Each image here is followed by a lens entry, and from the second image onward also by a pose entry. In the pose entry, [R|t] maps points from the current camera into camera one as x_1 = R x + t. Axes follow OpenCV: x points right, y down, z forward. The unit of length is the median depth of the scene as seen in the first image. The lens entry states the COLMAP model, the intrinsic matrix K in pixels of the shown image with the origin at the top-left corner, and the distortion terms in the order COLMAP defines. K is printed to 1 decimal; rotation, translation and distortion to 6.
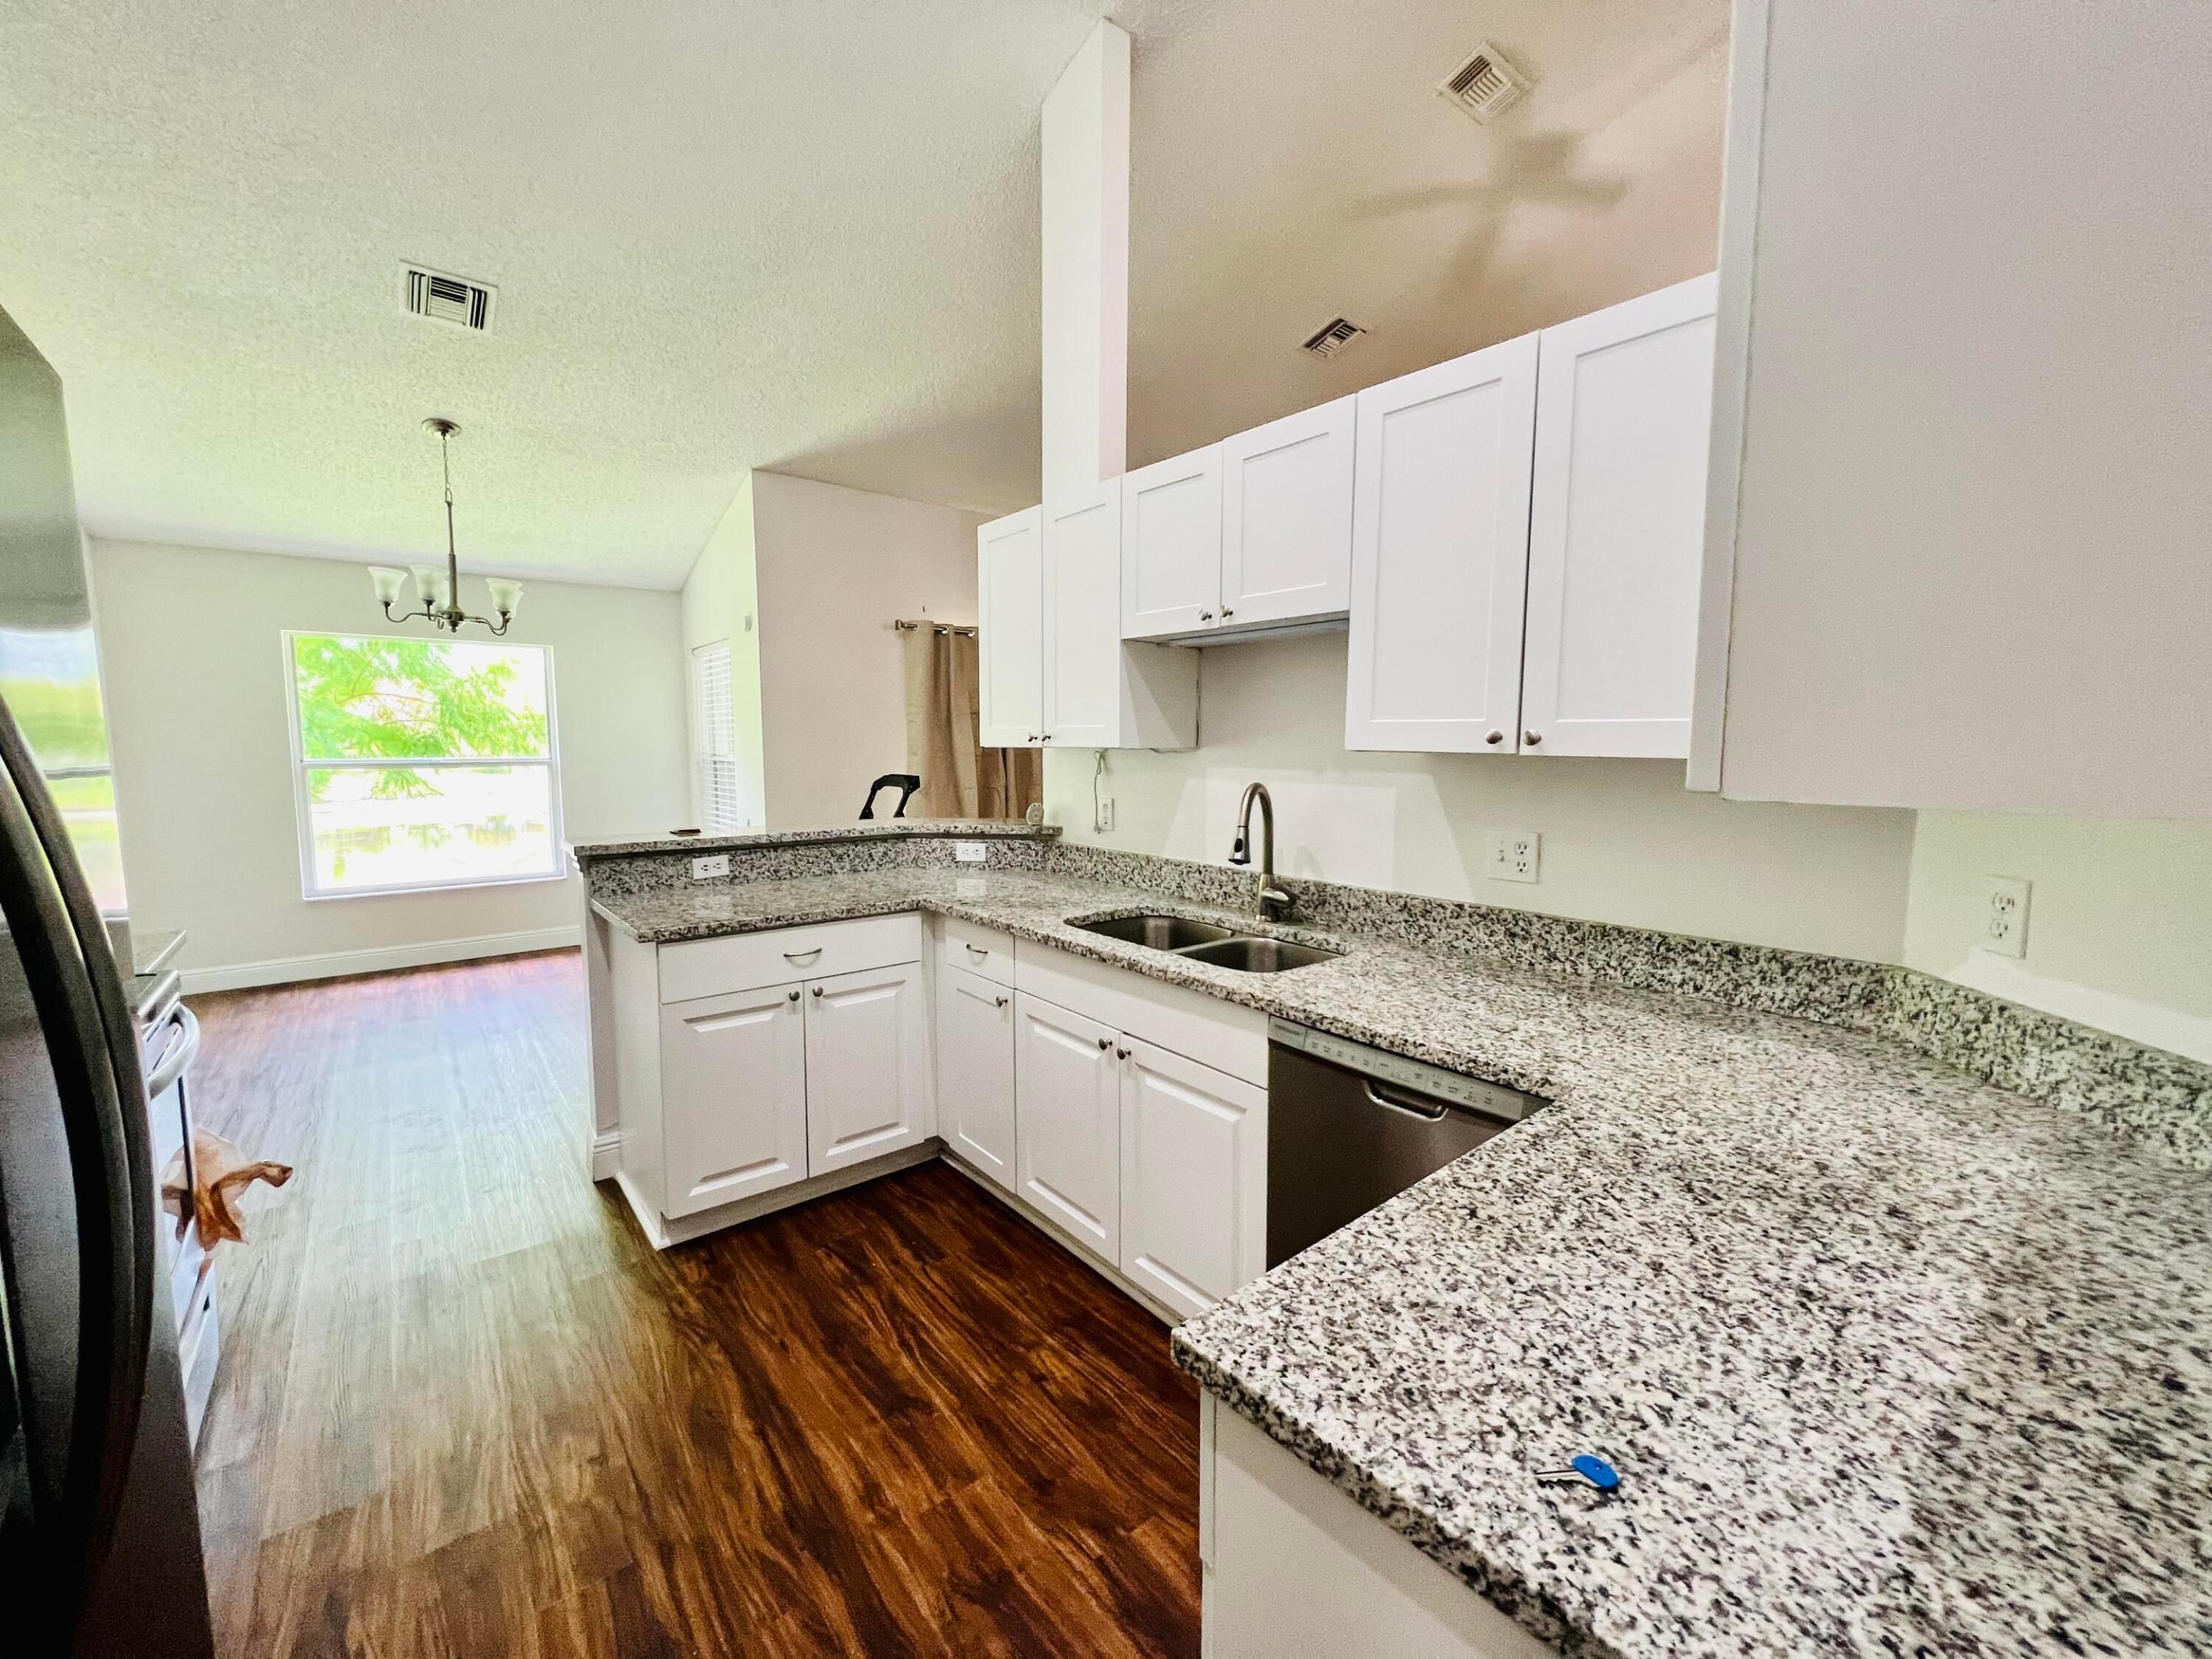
lens RADIAL K [[887.8, 0, 1107.6], [0, 887.8, 824.5], [0, 0, 1]] dist [-0.003953, 0.001355]
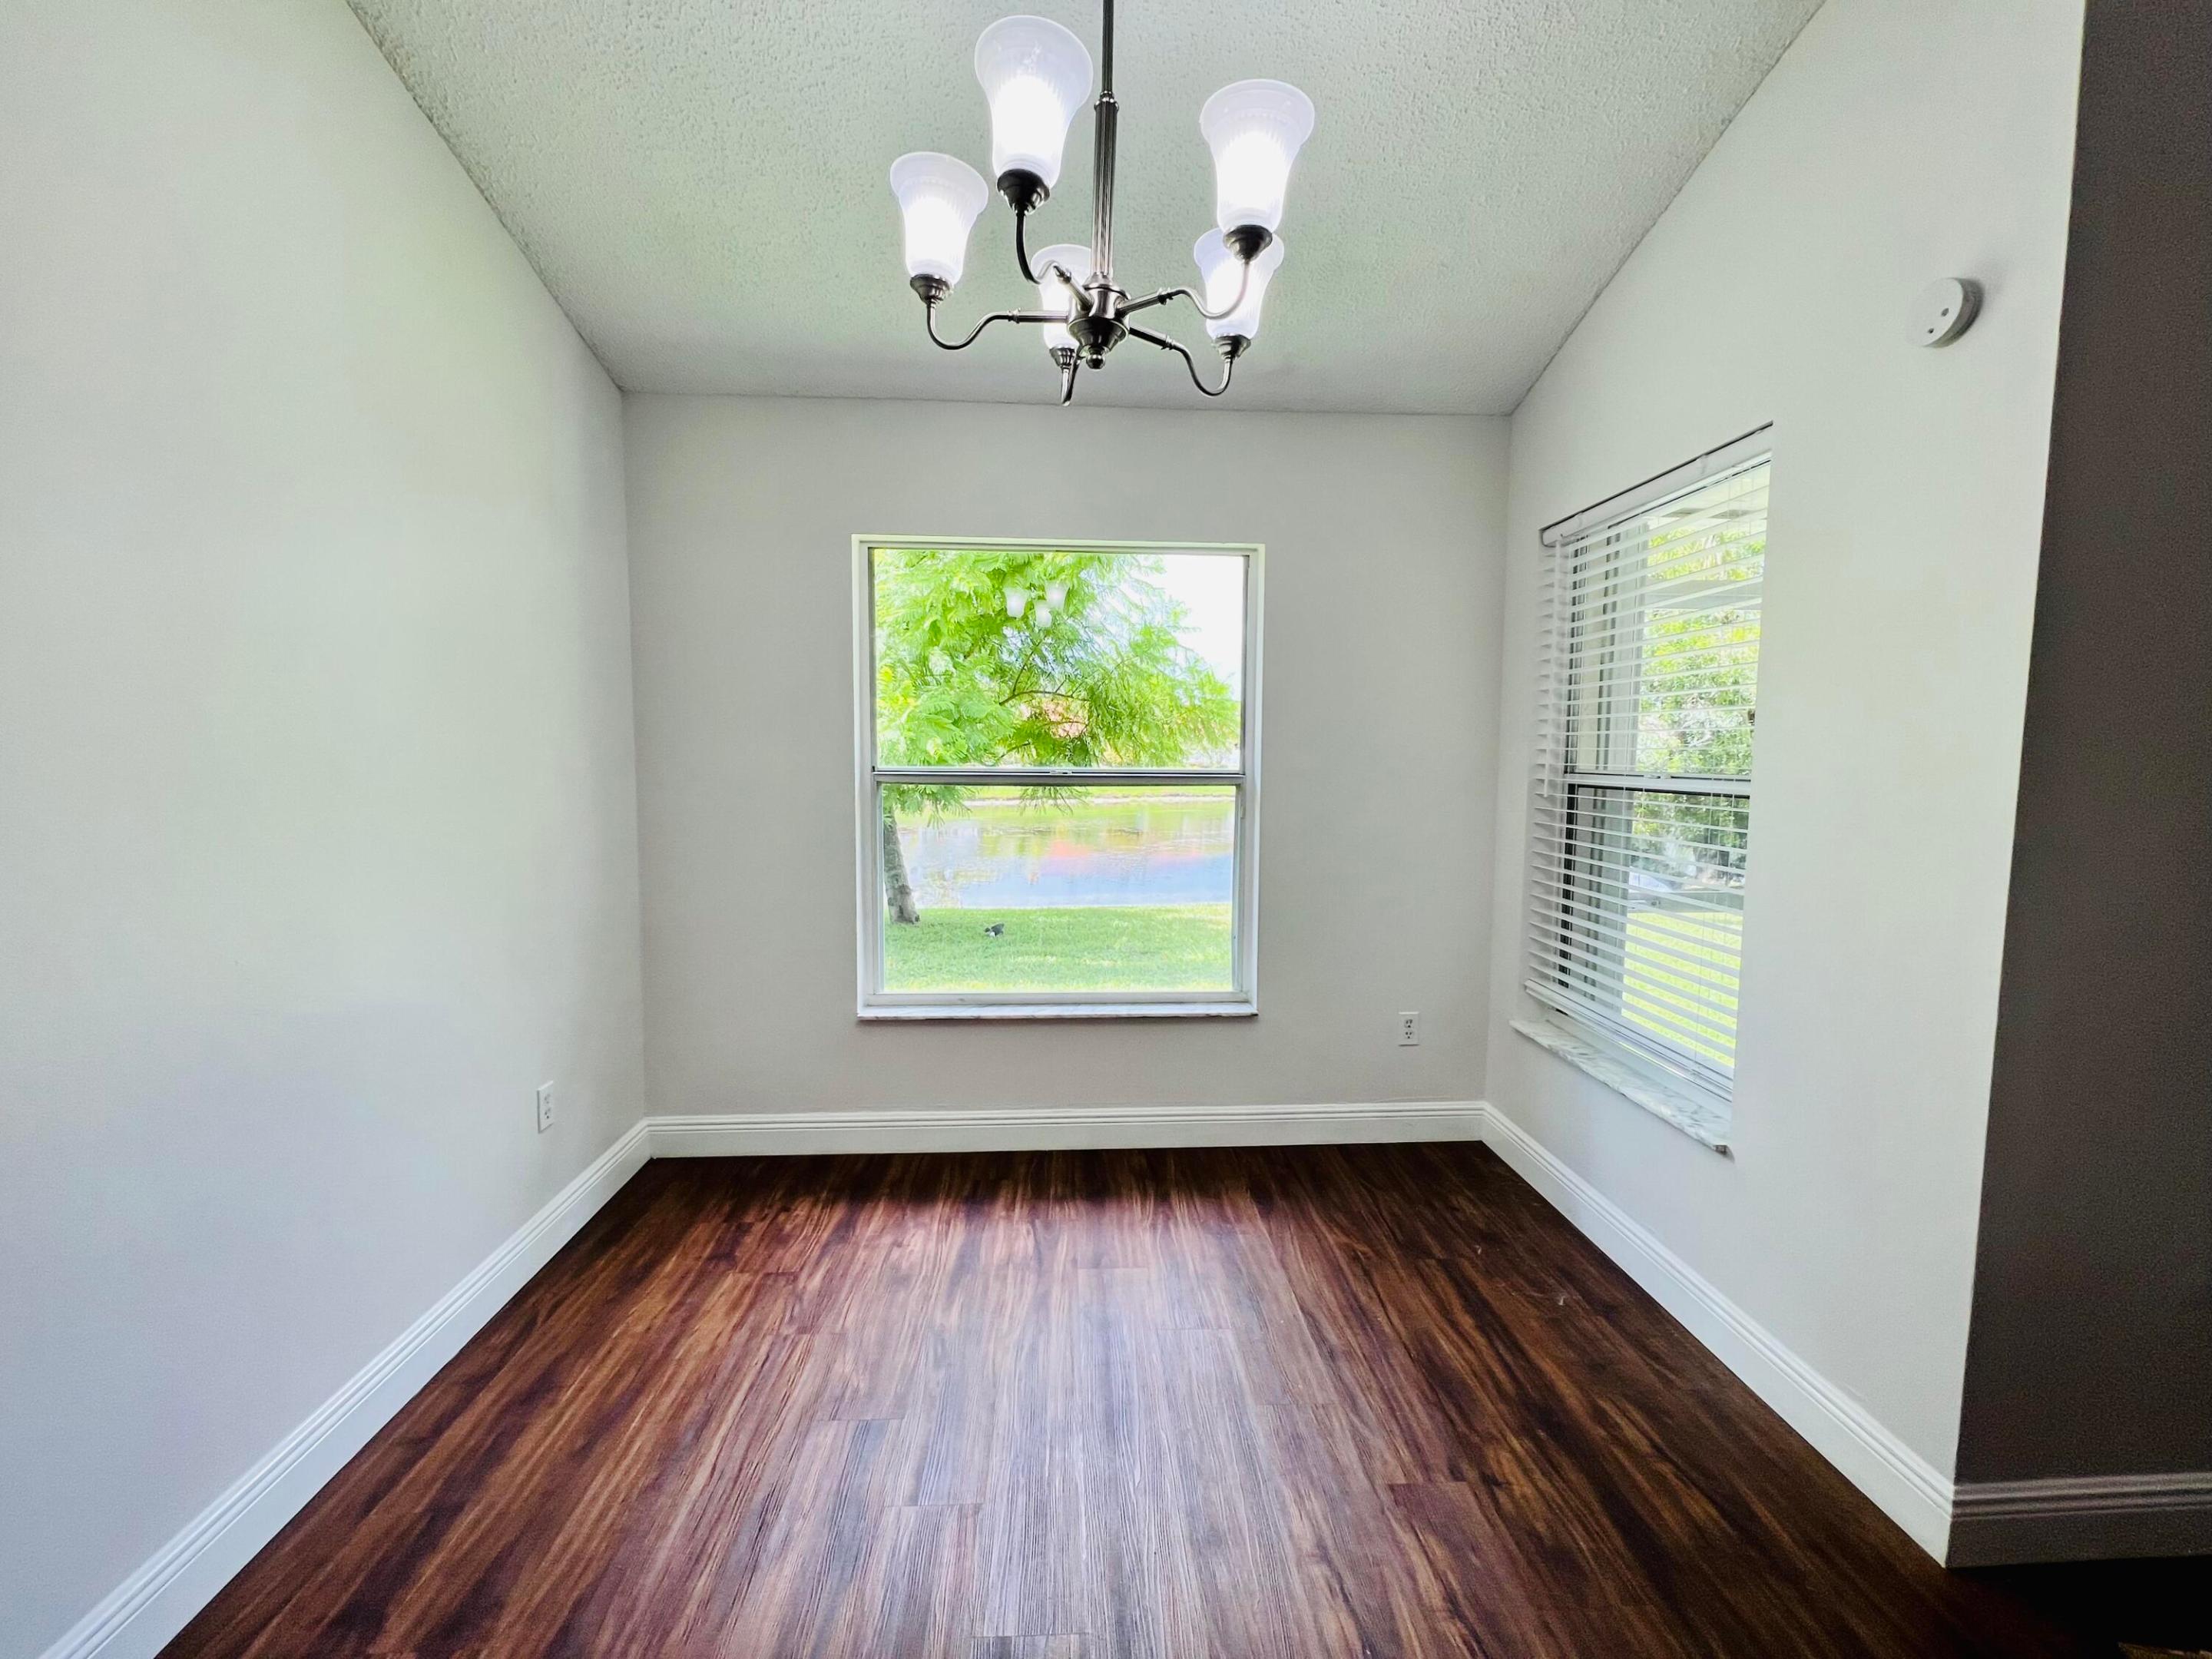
lens RADIAL K [[887.8, 0, 1107.6], [0, 887.8, 824.5], [0, 0, 1]] dist [-0.003953, 0.001355]
pose [[0.810718, 0.058698, -0.582487, -0.259696], [-0.066104, 0.997776, 0.008542, -0.027237], [0.581693, 0.031580, 0.812795, 0.357295]]
